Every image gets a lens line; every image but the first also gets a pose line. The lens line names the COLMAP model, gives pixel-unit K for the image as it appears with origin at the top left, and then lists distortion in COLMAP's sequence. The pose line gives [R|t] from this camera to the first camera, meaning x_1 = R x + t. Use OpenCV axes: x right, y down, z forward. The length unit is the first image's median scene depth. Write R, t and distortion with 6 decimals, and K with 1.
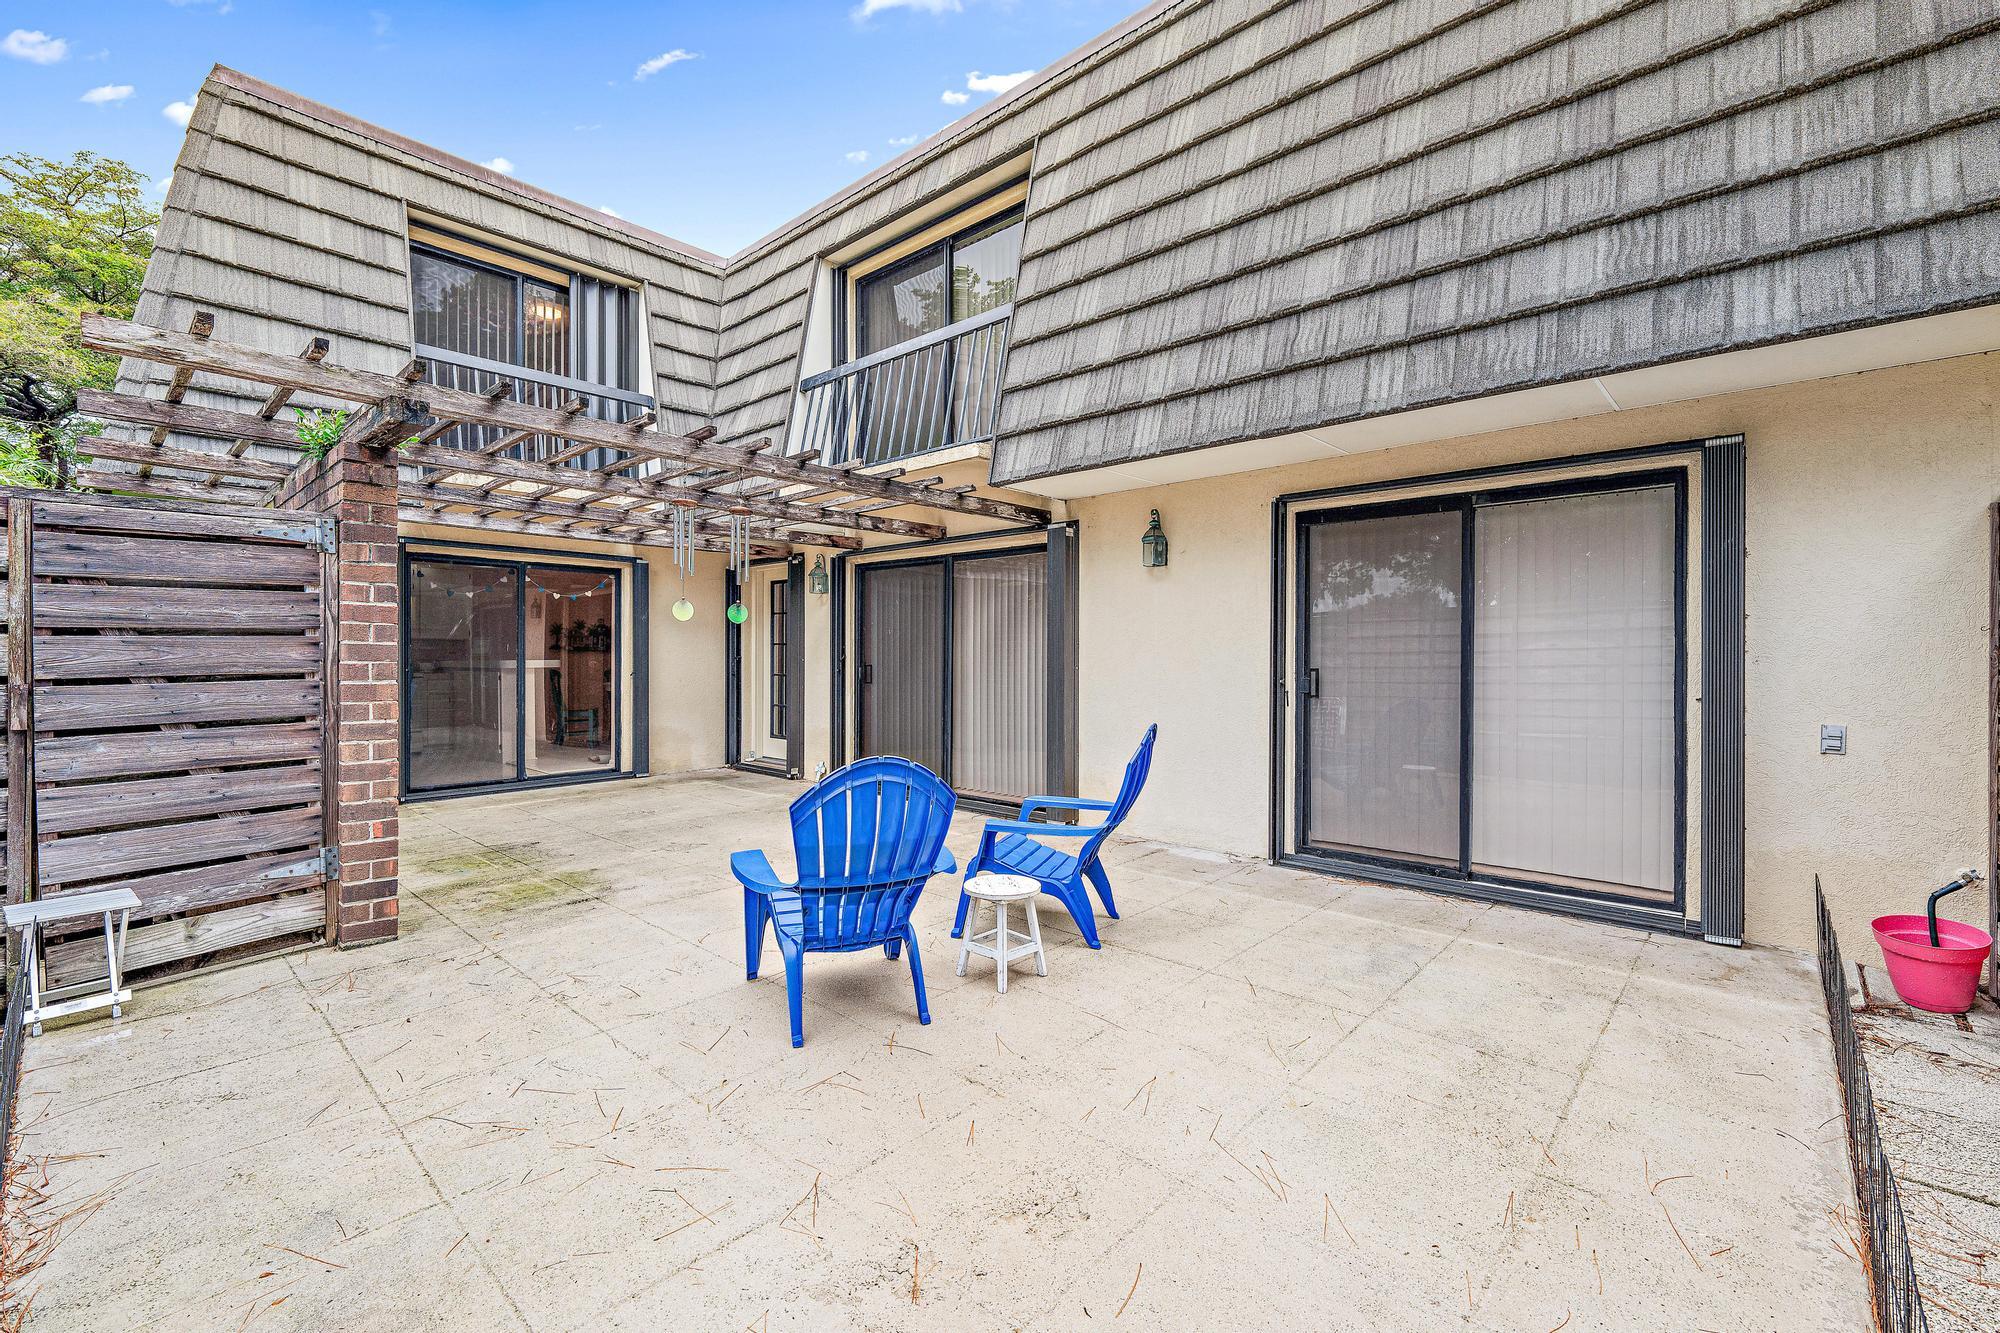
lens RADIAL K [[827.4, 0, 1000.0], [0, 827.4, 666.5], [0, 0, 1]] dist [-0.002121, -0.000169]
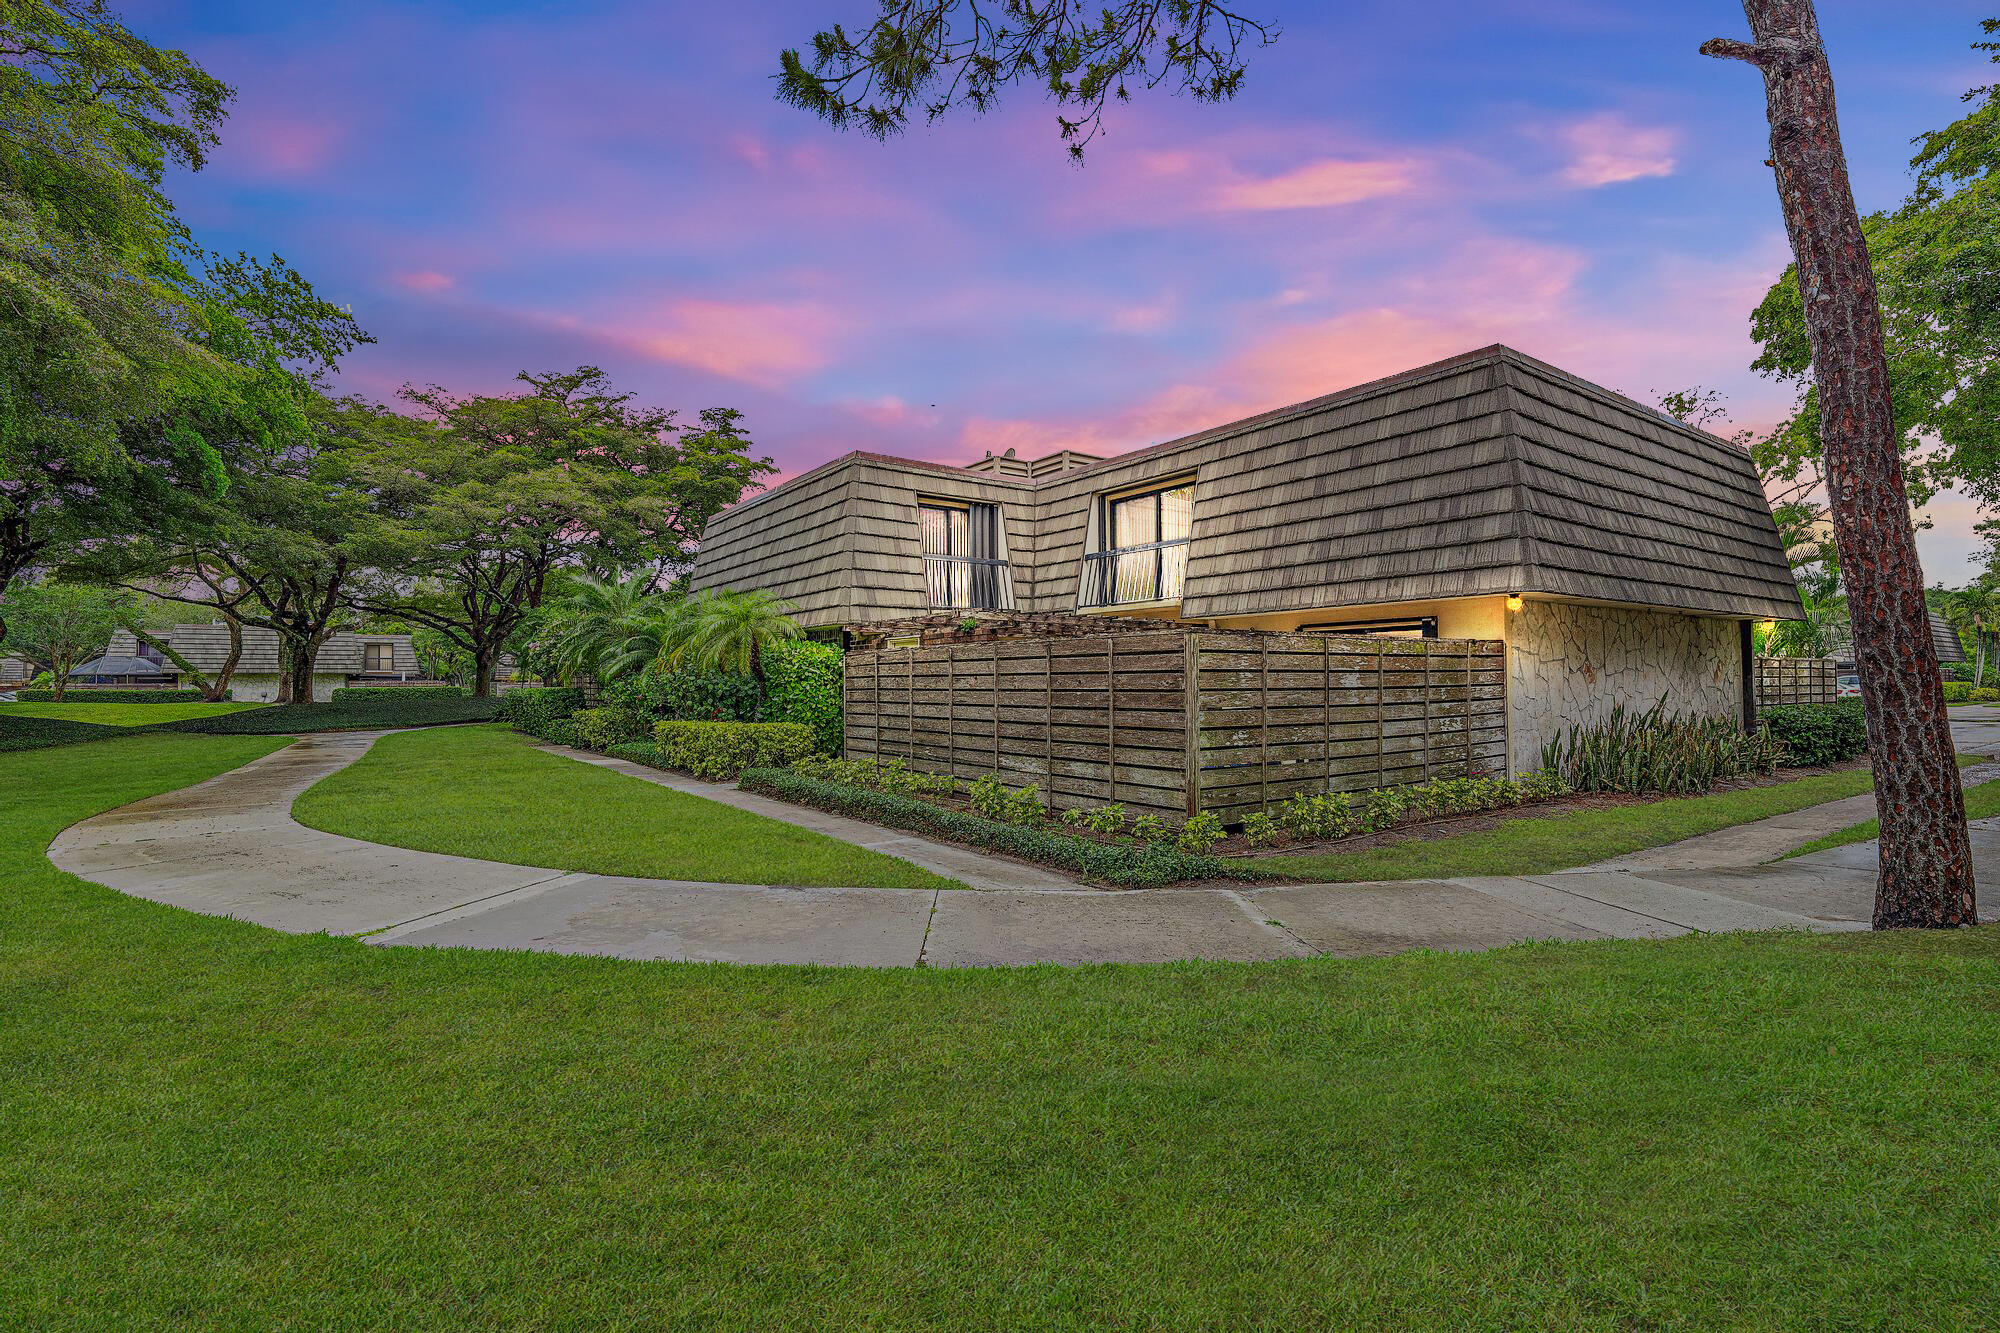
lens RADIAL K [[883.6, 0, 1002.9], [0, 883.6, 657.3], [0, 0, 1]] dist [0.001187, 0.000129]
pose [[0.979453, -0.012610, -0.201277, -0.002457], [0.004152, 0.999093, -0.042385, 0.000447], [0.201629, 0.040678, 0.978617, -1.400965]]
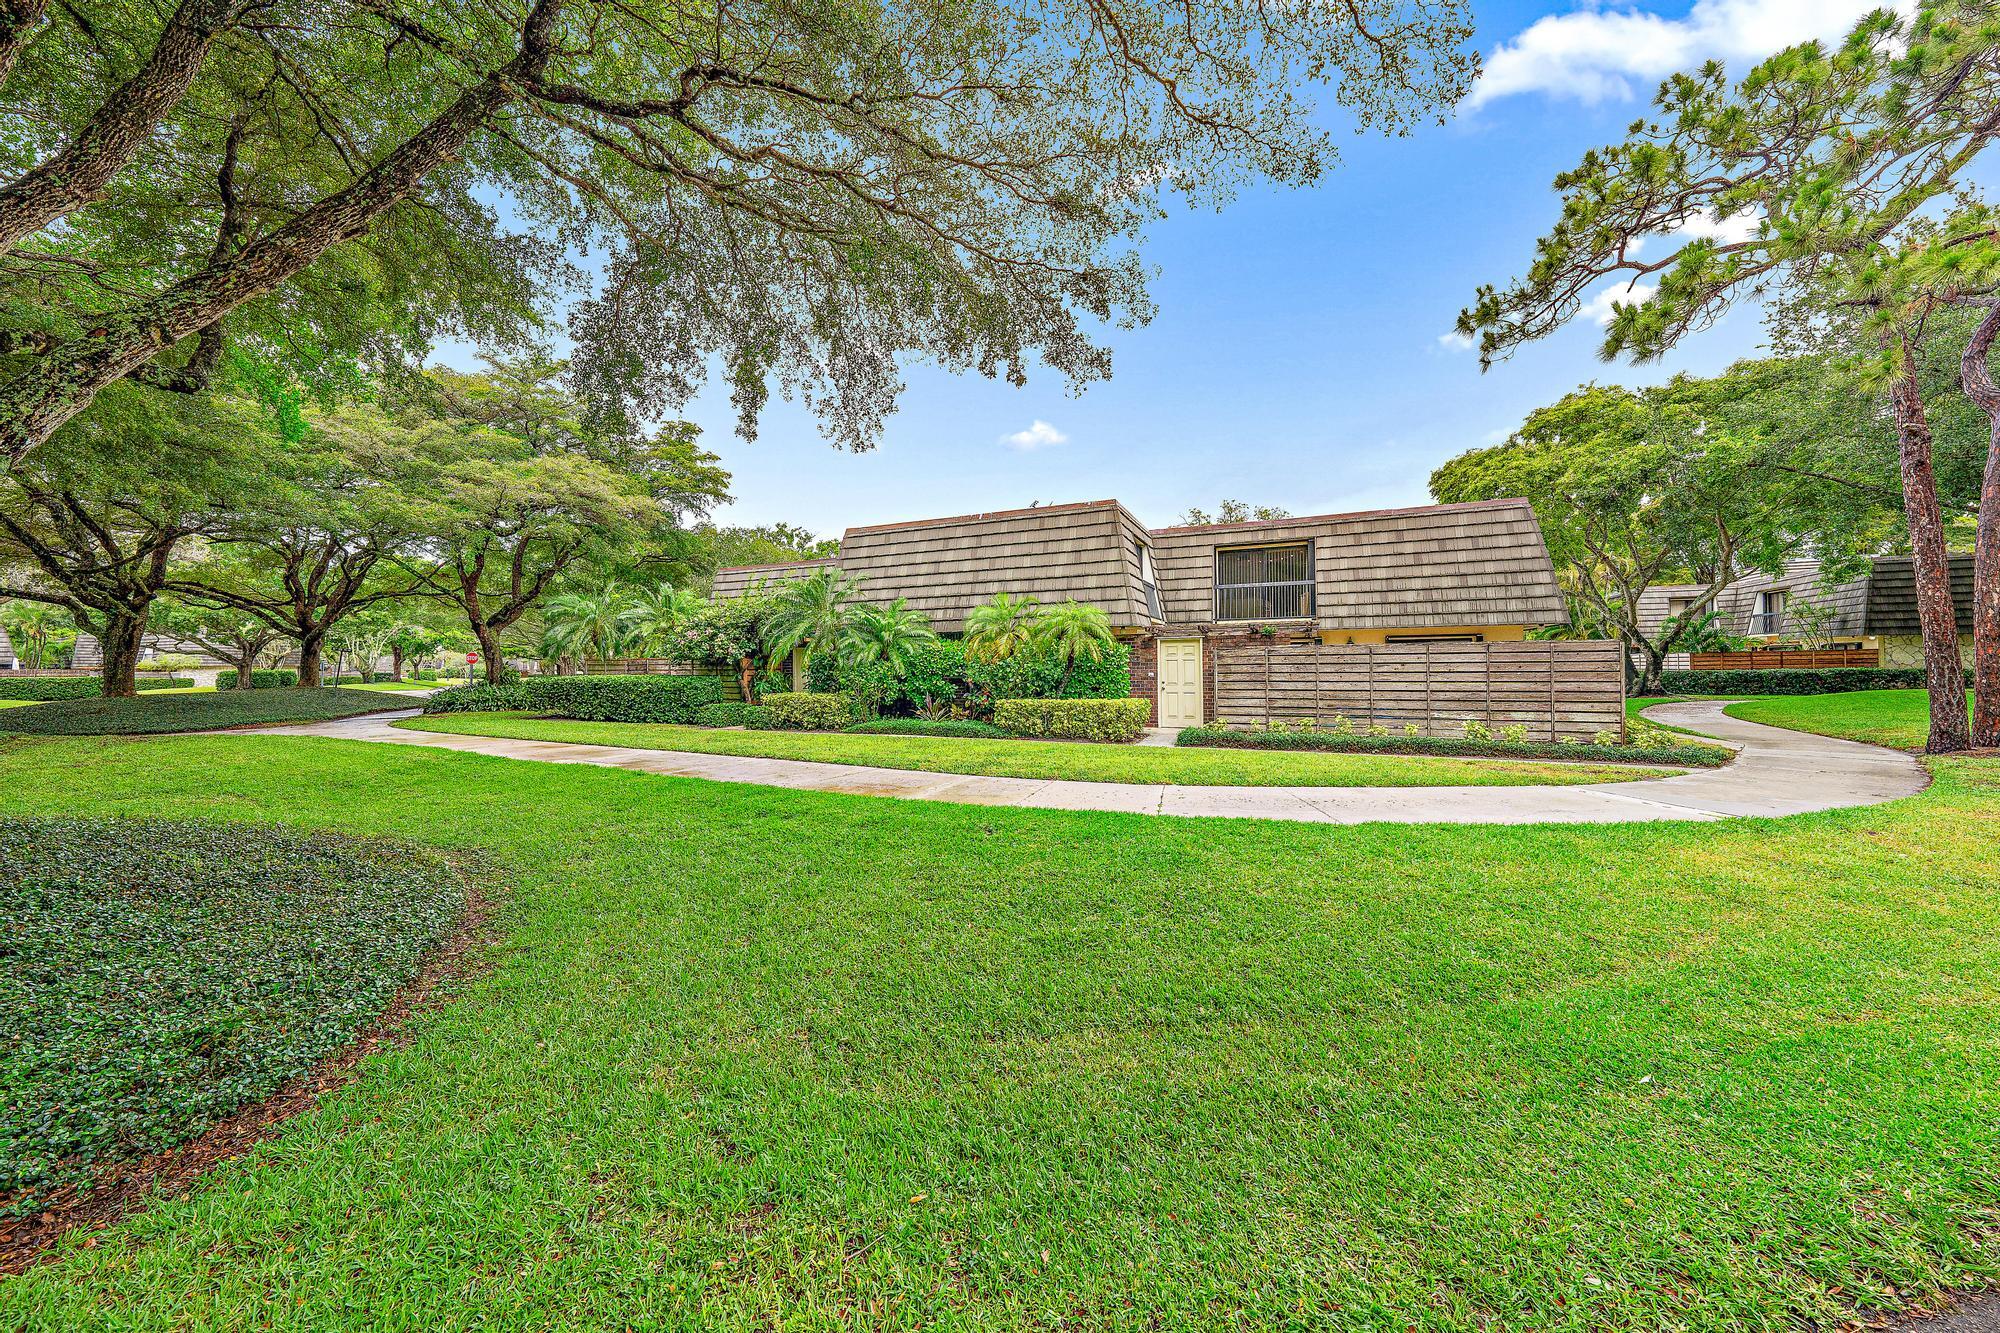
lens RADIAL K [[649.8, 0, 1000.0], [0, 649.8, 666.5], [0, 0, 1]] dist [0.000110, -0.000002]
pose [[0.952904, -0.007209, 0.303186, -2.095502], [0.012681, 0.999790, -0.016082, -0.010026], [-0.303006, 0.019169, 0.952796, -1.309441]]
